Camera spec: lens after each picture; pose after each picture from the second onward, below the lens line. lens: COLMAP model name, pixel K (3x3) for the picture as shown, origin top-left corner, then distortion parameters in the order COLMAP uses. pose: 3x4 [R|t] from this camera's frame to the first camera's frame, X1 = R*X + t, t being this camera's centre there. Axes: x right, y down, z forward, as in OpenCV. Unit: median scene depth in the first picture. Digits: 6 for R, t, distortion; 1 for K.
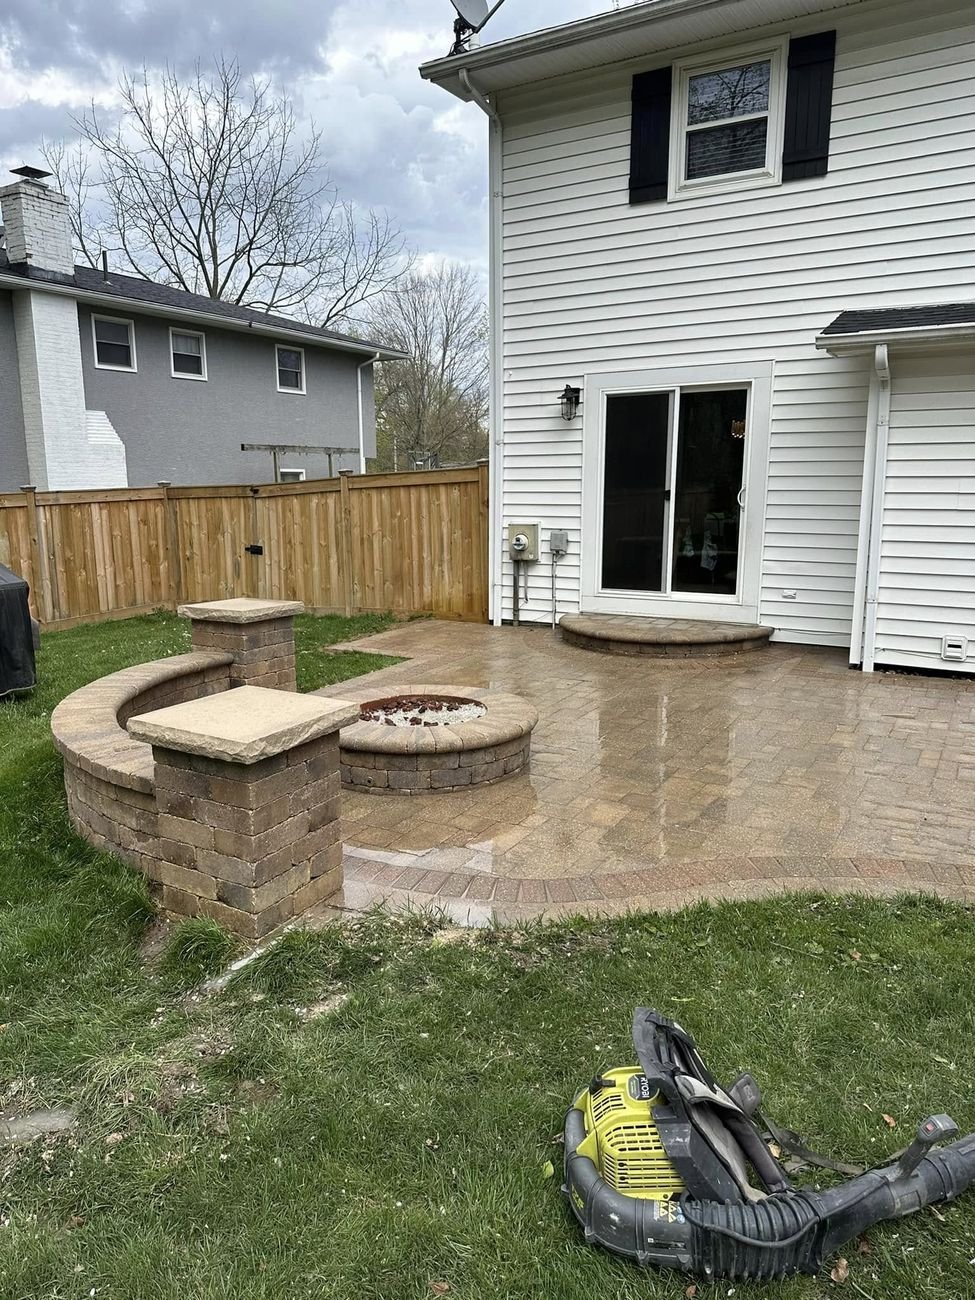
lens RADIAL K [[896.8, 0, 486.6], [0, 896.8, 656.1], [0, 0, 1]] dist [0.038205, -0.045444]
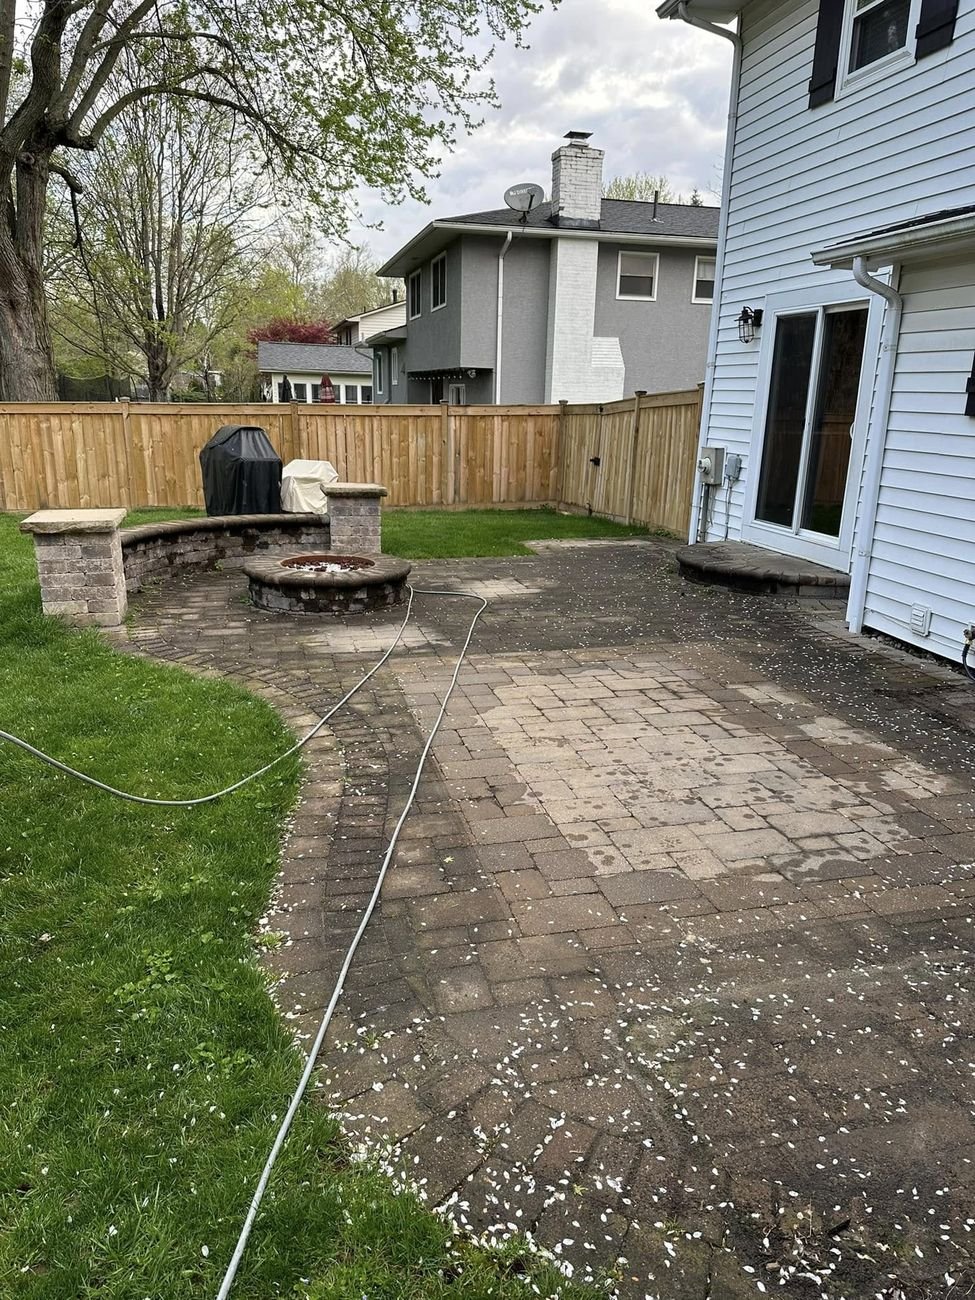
lens RADIAL K [[896.8, 0, 463.7], [0, 896.8, 652.4], [0, 0, 1]] dist [0.038205, -0.045444]
pose [[0.692699, 0.218138, -0.687447, 0.800666], [-0.162190, 0.975865, 0.146228, -0.033197], [0.702754, 0.010205, 0.711360, 0.100728]]
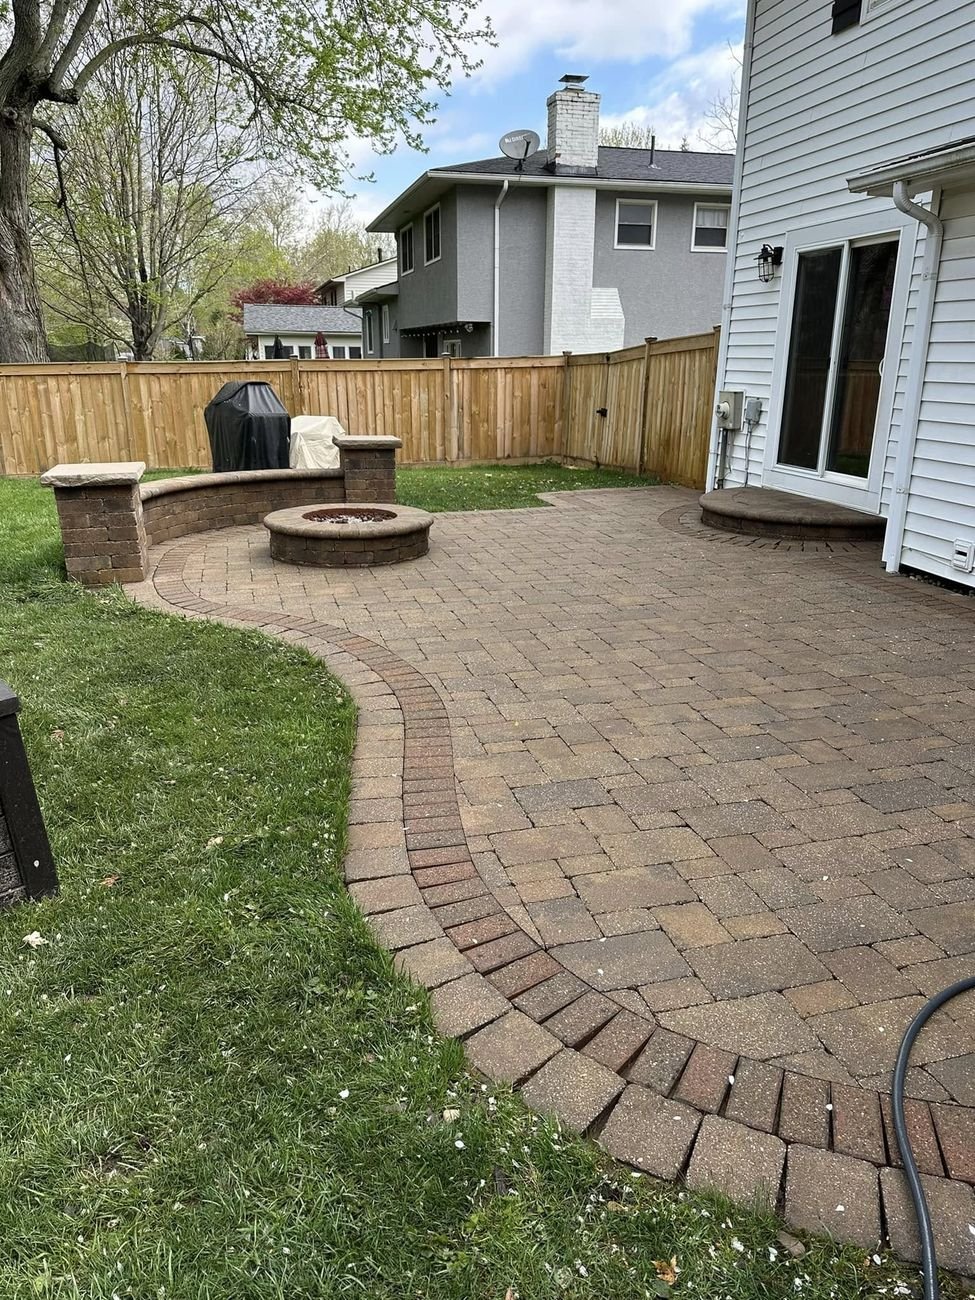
lens RADIAL K [[896.8, 0, 458.9], [0, 896.8, 645.7], [0, 0, 1]] dist [0.038205, -0.045444]
pose [[0.701289, 0.224144, -0.676723, 0.764617], [-0.141287, 0.974154, 0.176243, -0.009316], [0.698736, -0.027985, 0.714832, 0.082527]]
